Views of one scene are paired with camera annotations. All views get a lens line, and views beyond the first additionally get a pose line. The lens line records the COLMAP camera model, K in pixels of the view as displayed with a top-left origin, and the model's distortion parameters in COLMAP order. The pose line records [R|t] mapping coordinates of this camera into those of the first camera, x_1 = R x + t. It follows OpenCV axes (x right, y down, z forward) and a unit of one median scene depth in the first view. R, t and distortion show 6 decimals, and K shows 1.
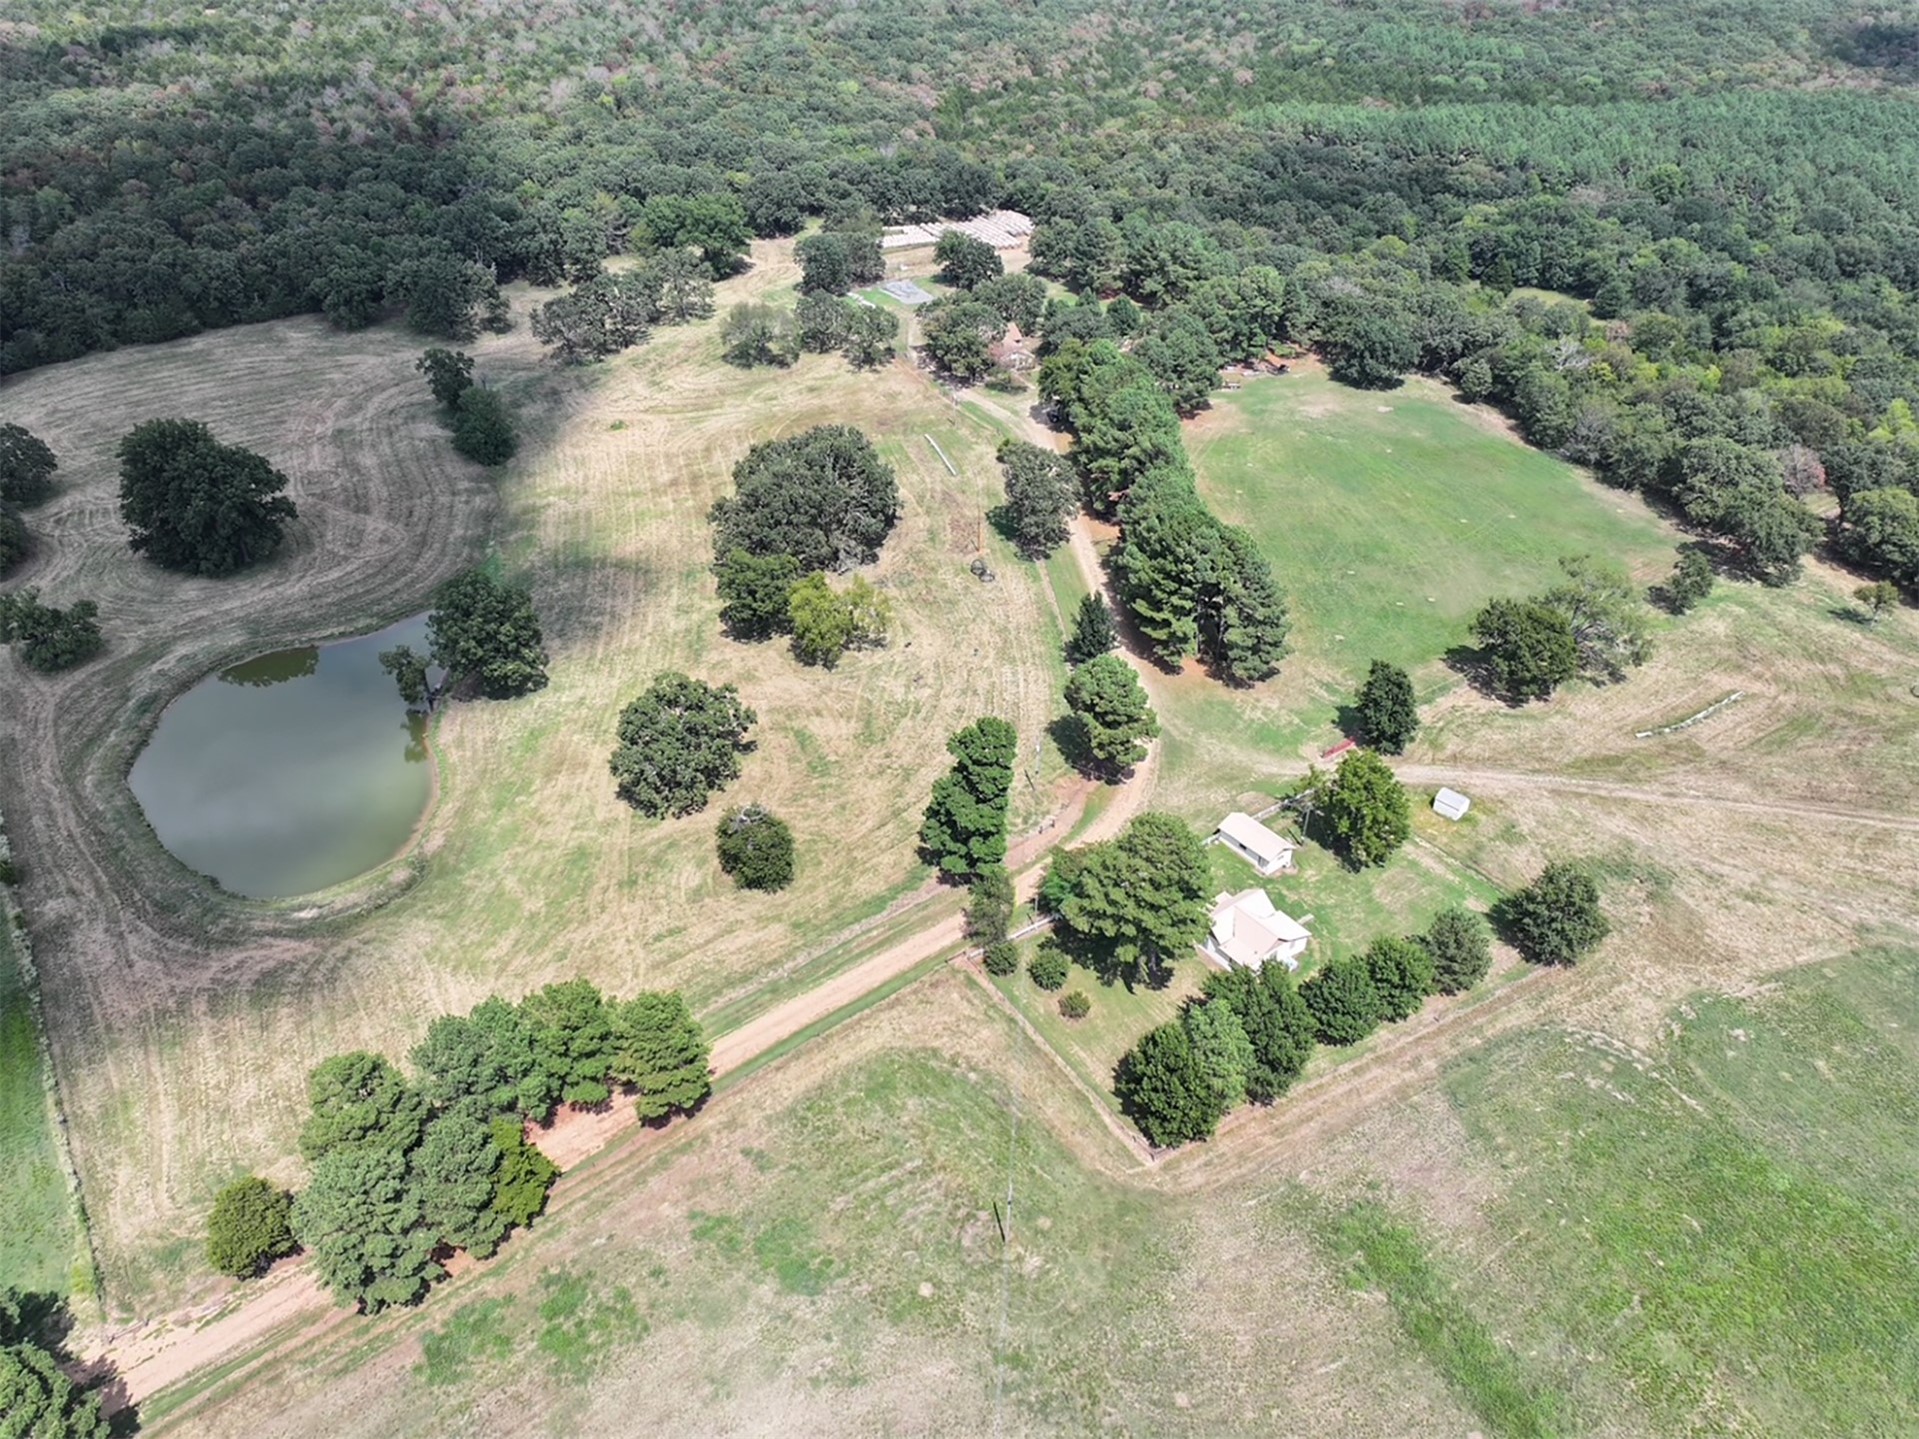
lens RADIAL K [[1350.7, 0, 959.5], [0, 1350.7, 719.5], [0, 0, 1]] dist [-0.010067, 0.026592]
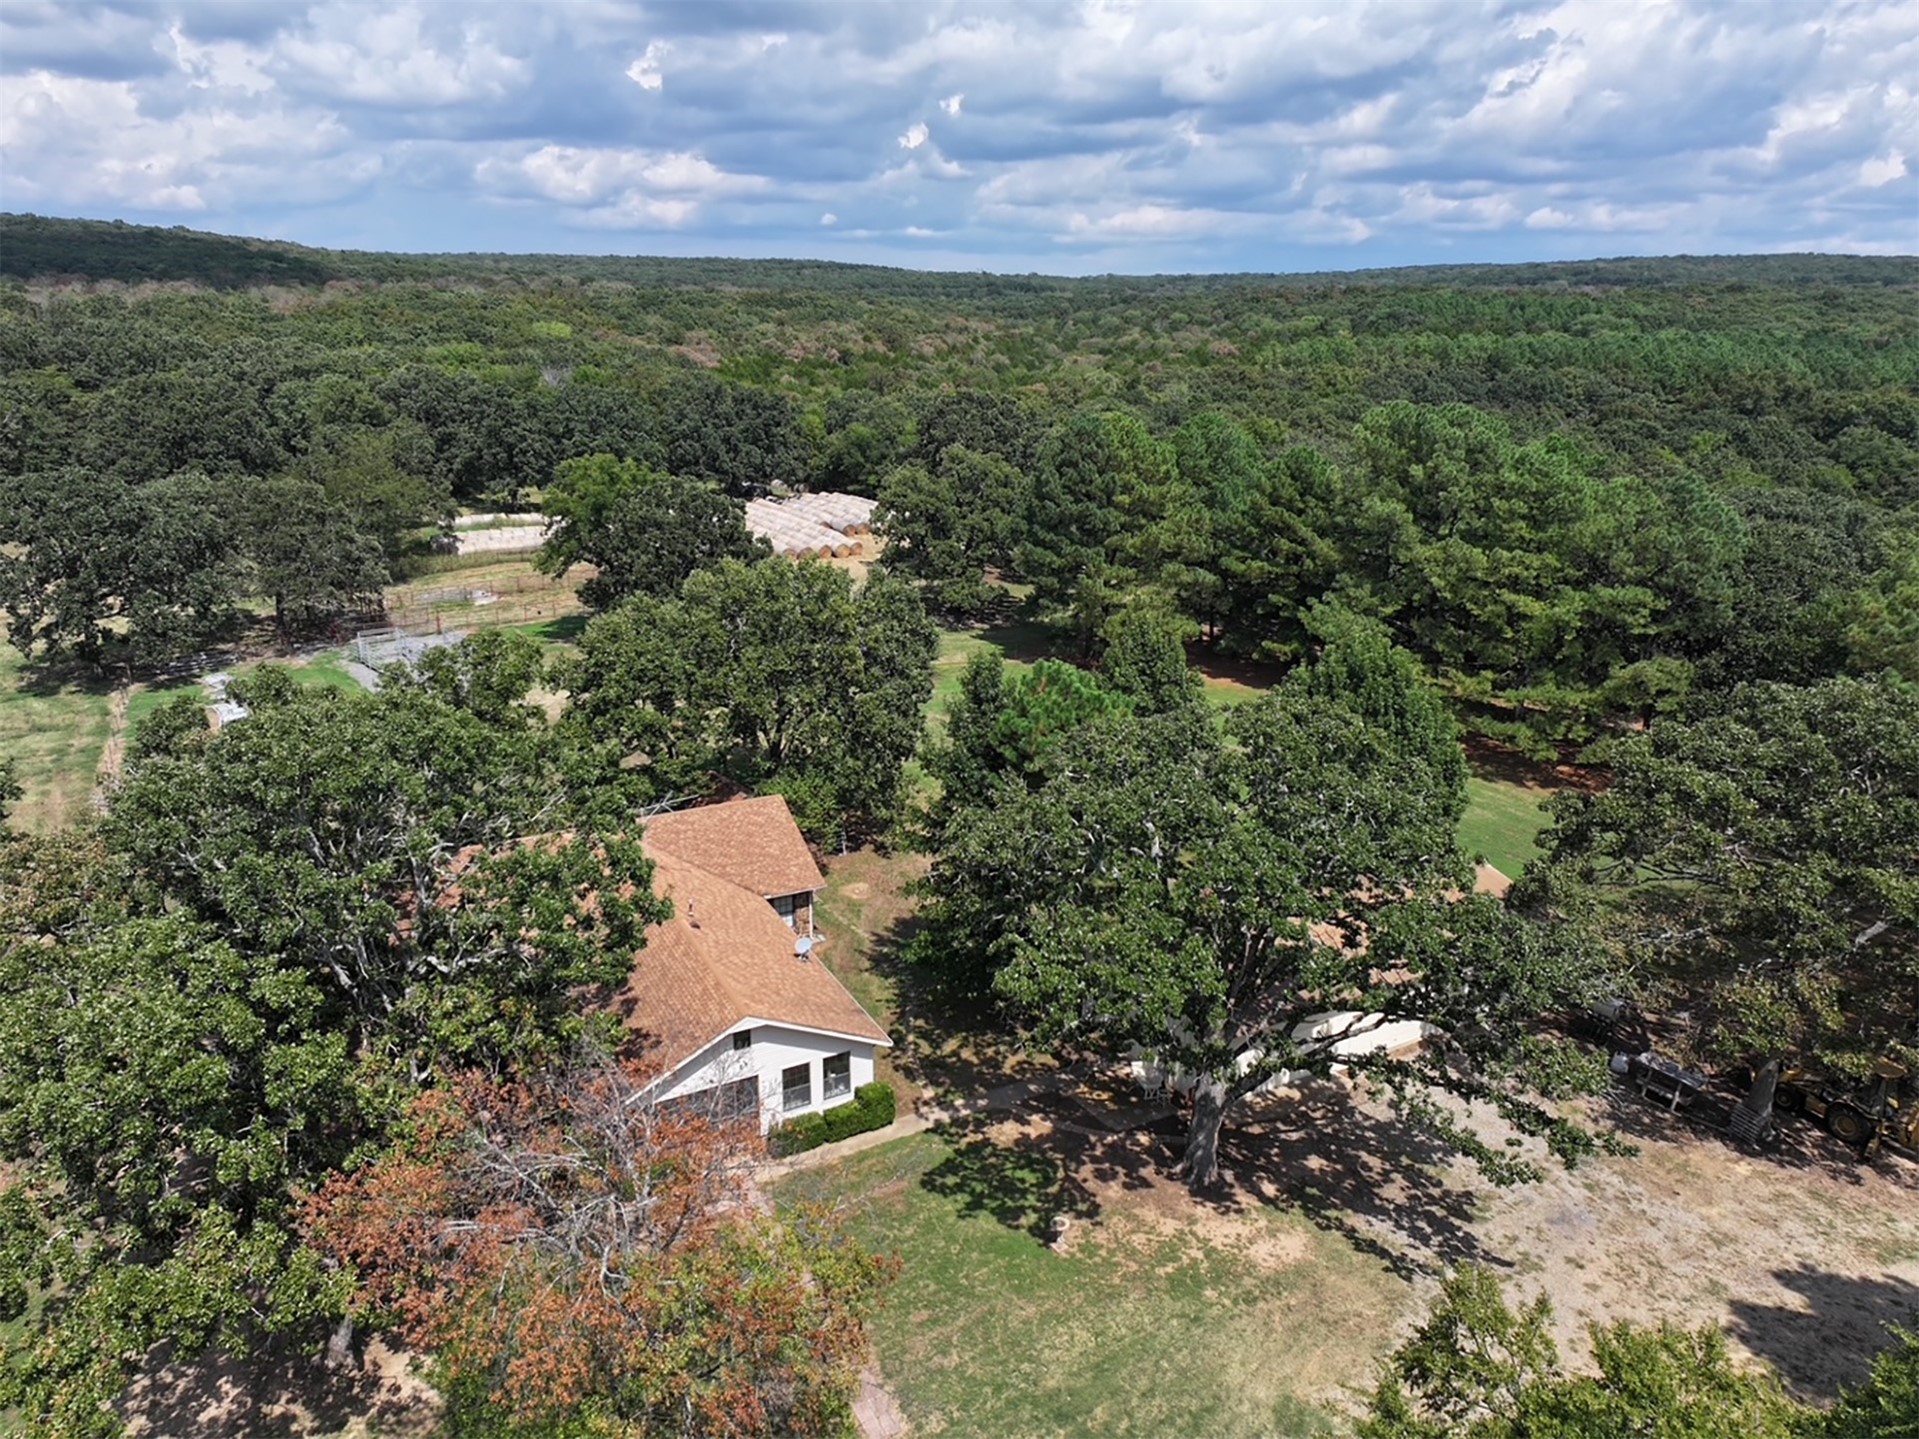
lens RADIAL K [[1350.7, 0, 959.5], [0, 1350.7, 719.5], [0, 0, 1]] dist [-0.010067, 0.026592]
pose [[0.995651, -0.014565, 0.092018, 0.043762], [0.039920, 0.959134, -0.280122, -0.225793], [-0.084177, 0.282577, 0.955544, 0.738105]]
